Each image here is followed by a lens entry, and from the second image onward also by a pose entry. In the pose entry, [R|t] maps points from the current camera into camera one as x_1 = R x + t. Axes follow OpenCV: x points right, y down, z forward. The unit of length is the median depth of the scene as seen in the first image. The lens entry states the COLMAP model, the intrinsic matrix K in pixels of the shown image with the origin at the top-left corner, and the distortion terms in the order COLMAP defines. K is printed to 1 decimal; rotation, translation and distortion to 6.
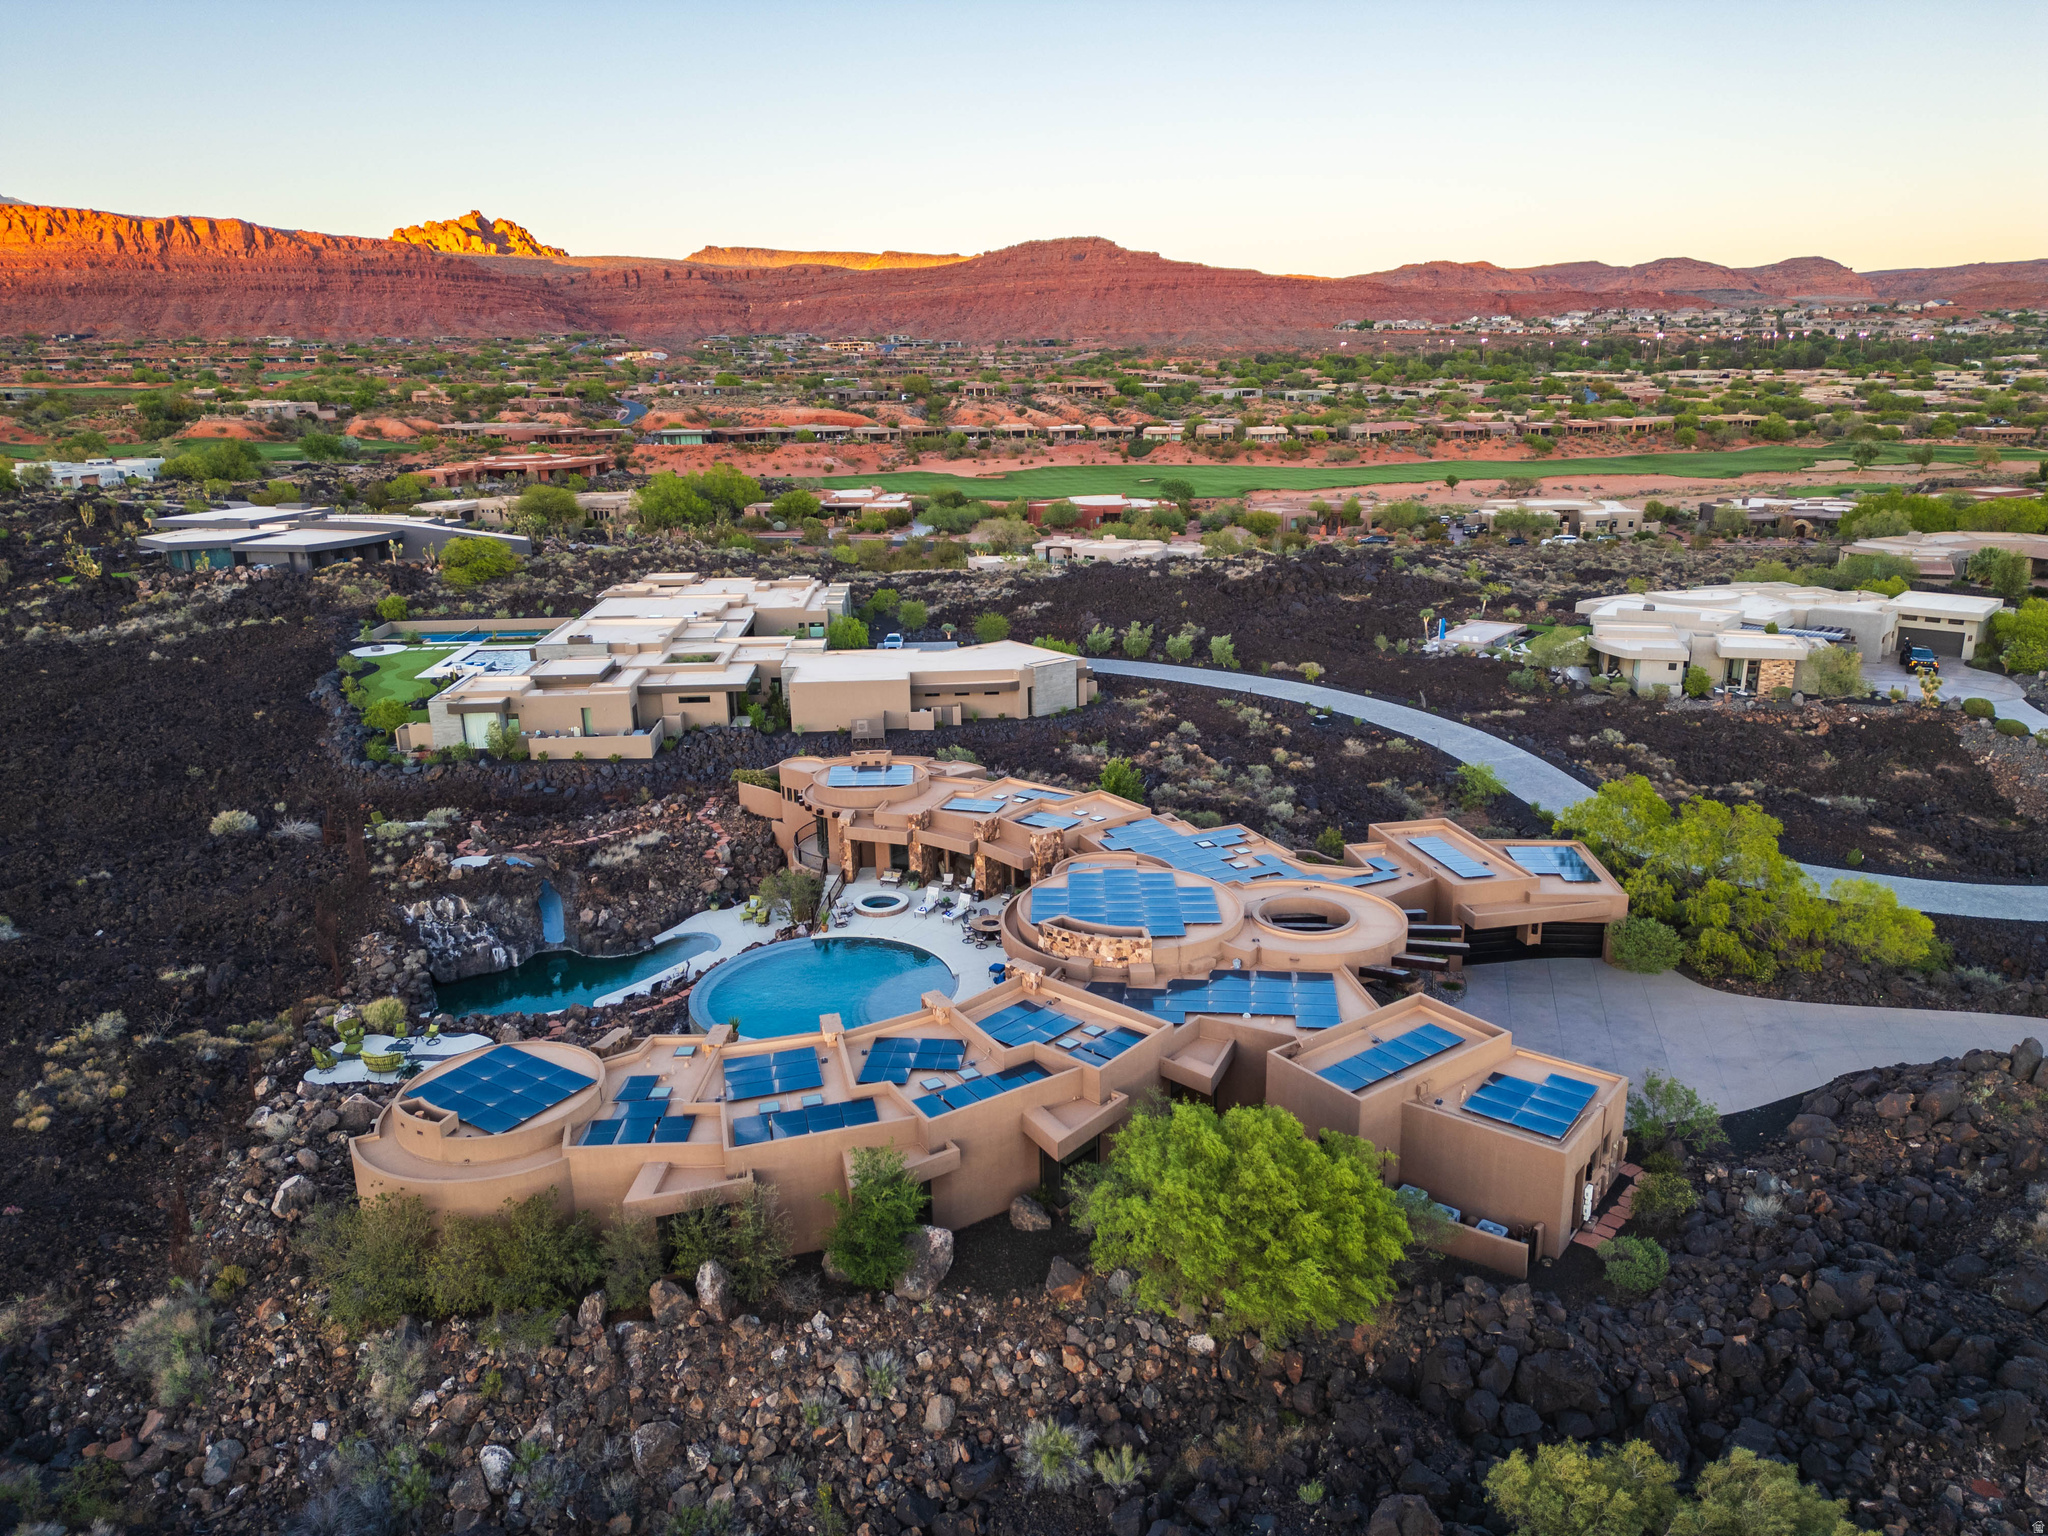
lens RADIAL K [[1461.0, 0, 1024.0], [0, 1461.0, 768.0], [0, 0, 1]] dist [0.045988, -0.031034]
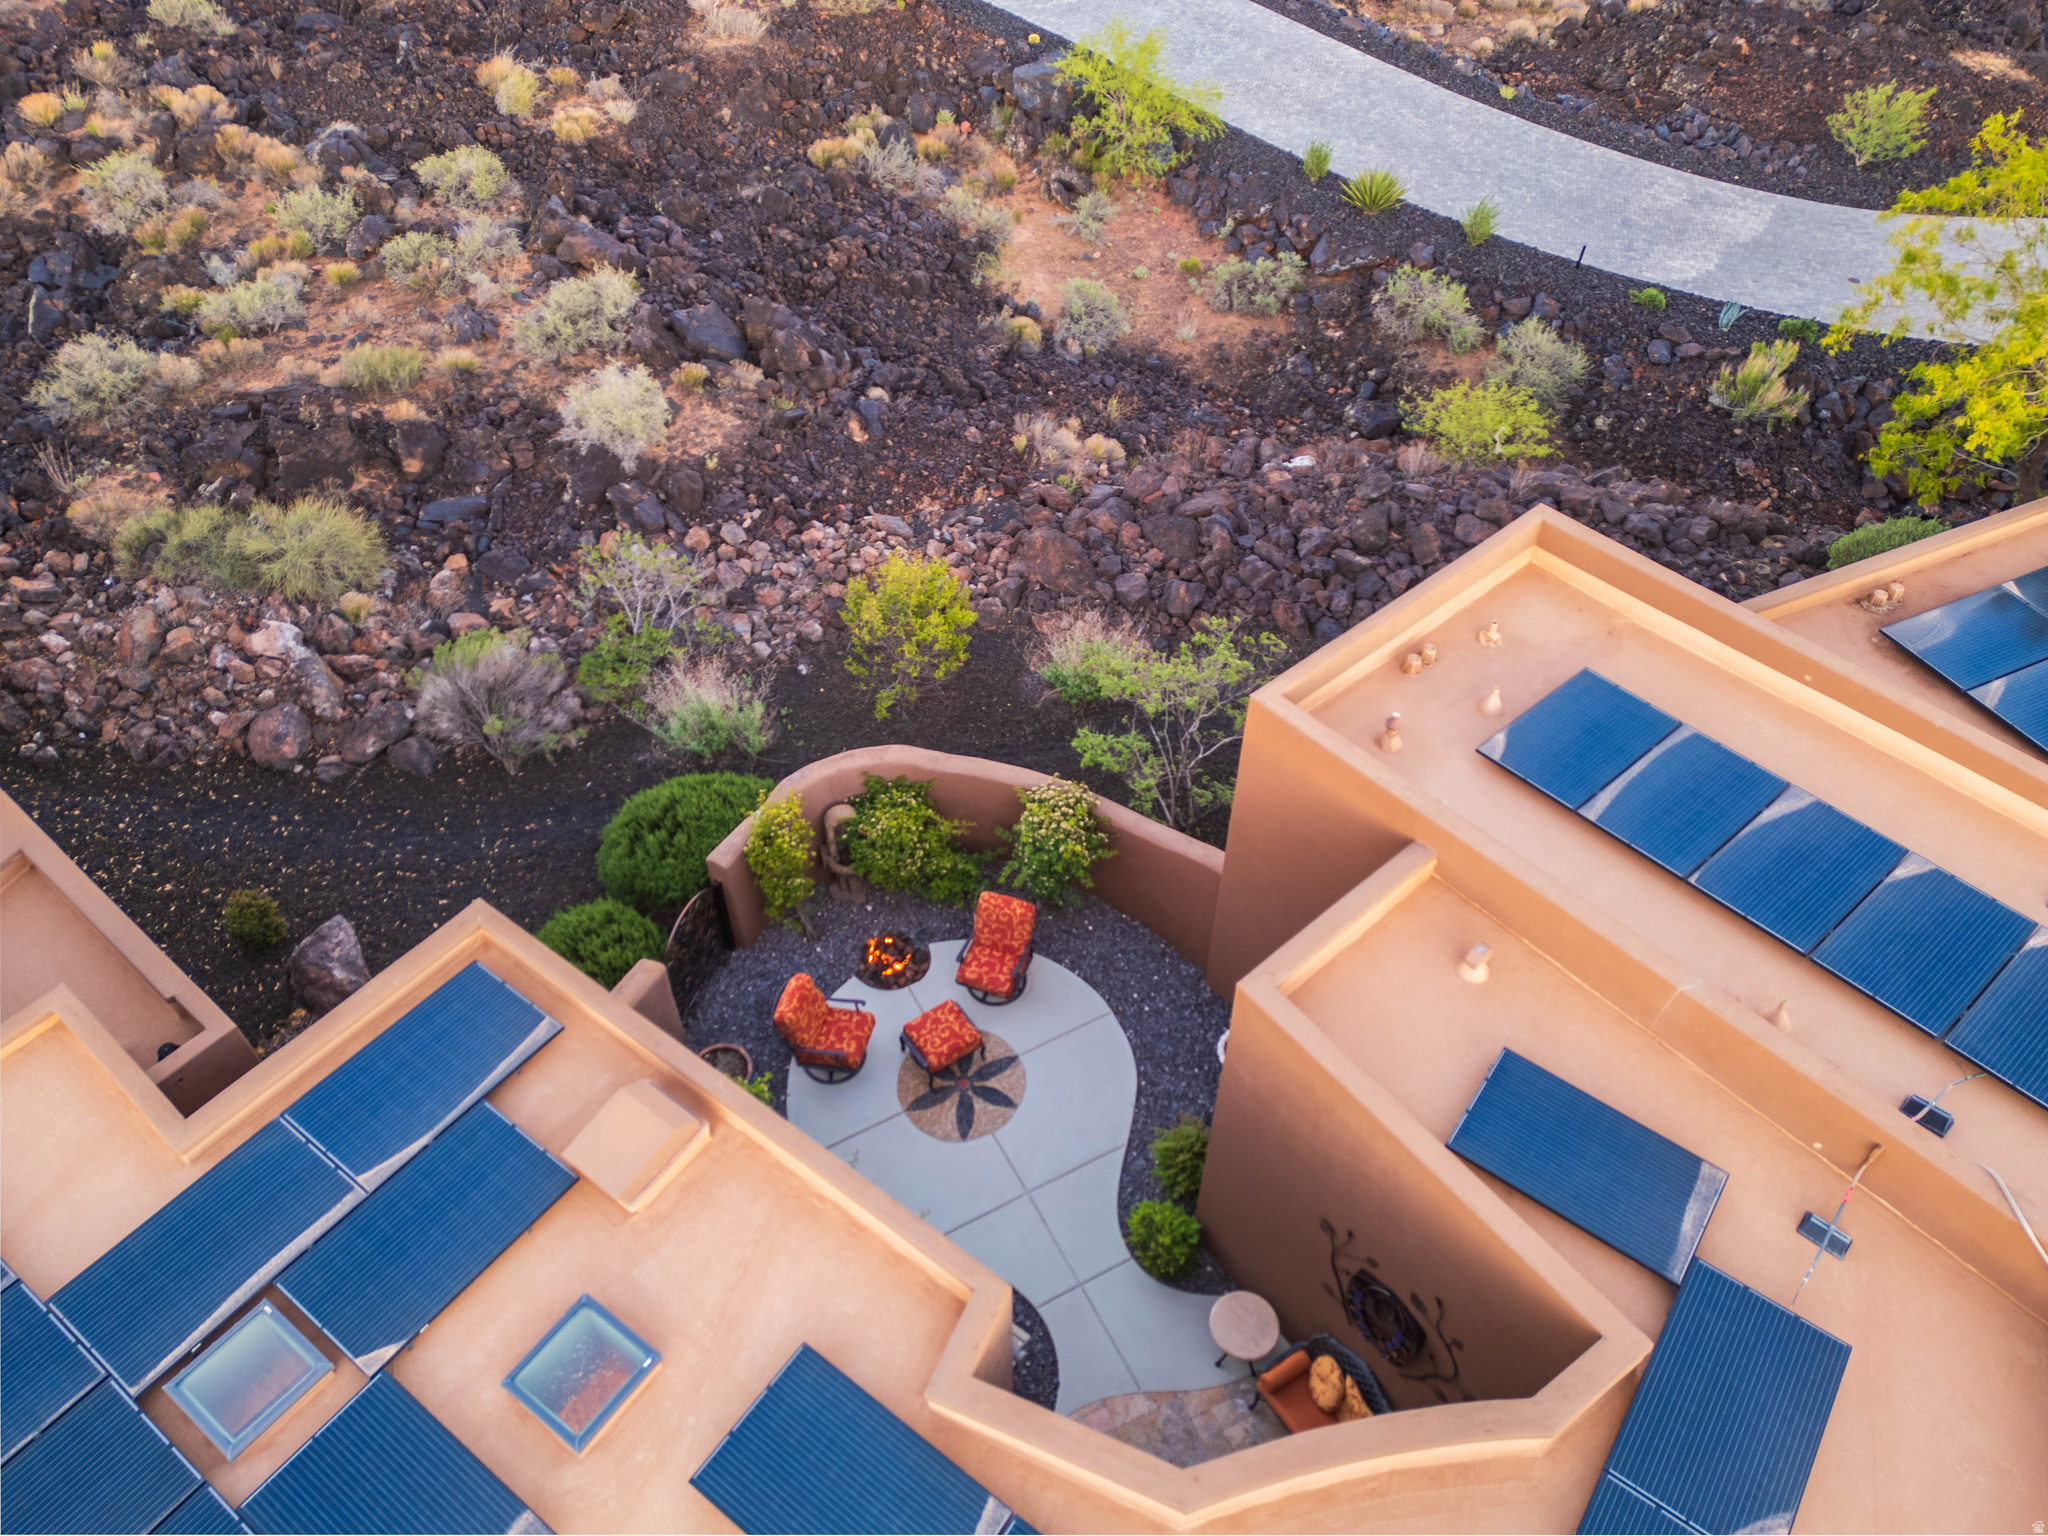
lens RADIAL K [[1461.0, 0, 1024.0], [0, 1461.0, 768.0], [0, 0, 1]] dist [0.045988, -0.031034]
pose [[0.872950, -0.325526, 0.363307, 0.110996], [0.107561, 0.854888, 0.507539, -0.032627], [-0.475804, -0.403979, 0.781289, 0.657057]]
